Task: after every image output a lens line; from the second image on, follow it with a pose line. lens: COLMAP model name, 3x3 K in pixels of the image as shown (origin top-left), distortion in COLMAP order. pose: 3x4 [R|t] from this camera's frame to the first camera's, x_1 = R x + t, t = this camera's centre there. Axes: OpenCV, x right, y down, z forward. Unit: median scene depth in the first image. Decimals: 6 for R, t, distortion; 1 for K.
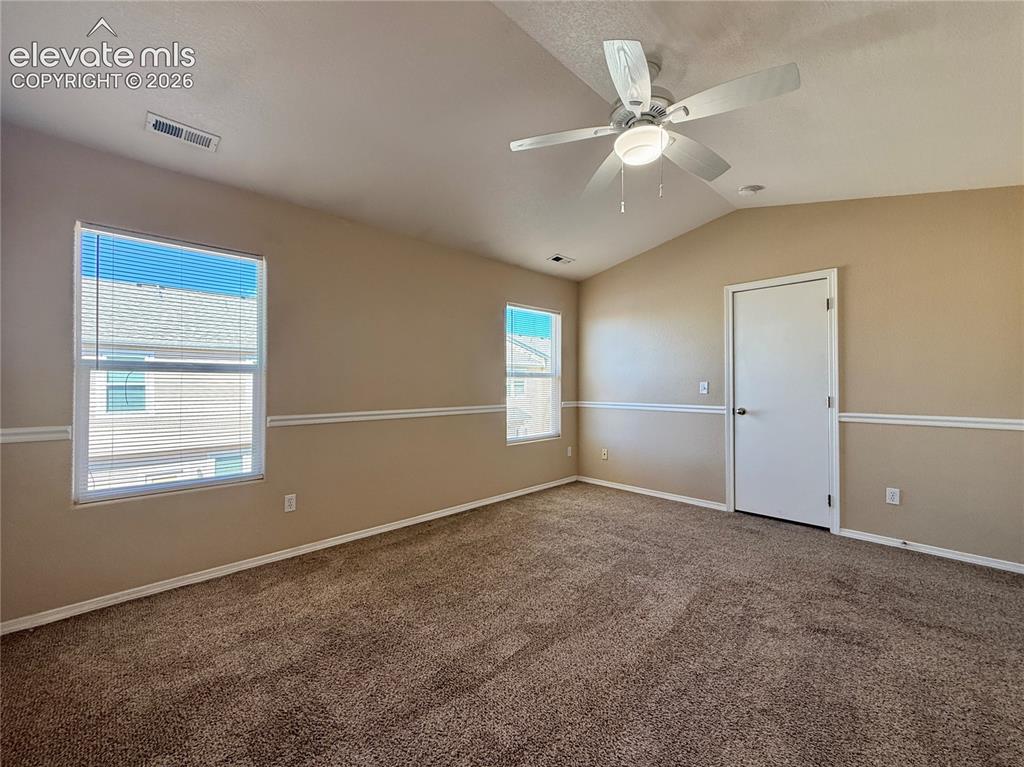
lens RADIAL K [[424.9, 0, 501.0], [0, 424.9, 379.3], [0, 0, 1]] dist [0.003503, 0.000021]
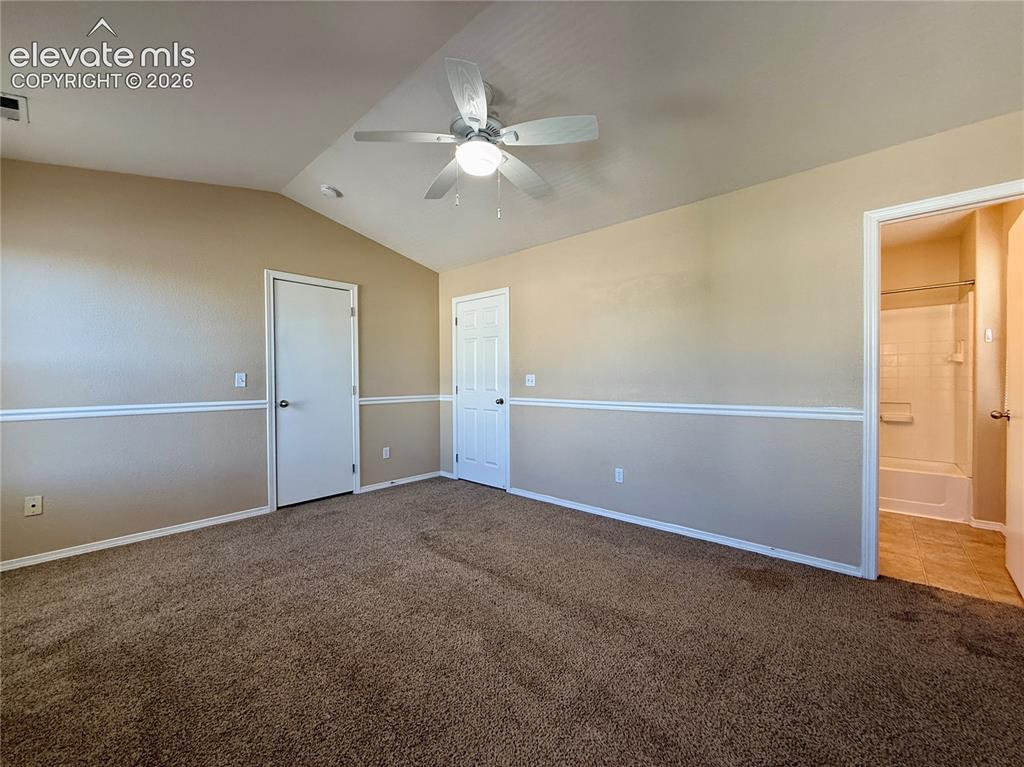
lens RADIAL K [[424.9, 0, 505.1], [0, 424.9, 379.5], [0, 0, 1]] dist [0.003503, 0.000021]
pose [[-0.095589, -0.001749, 0.995419, -0.503154], [-0.006801, 0.999976, 0.001104, 0.017399], [-0.995398, -0.006664, -0.095598, 0.658131]]
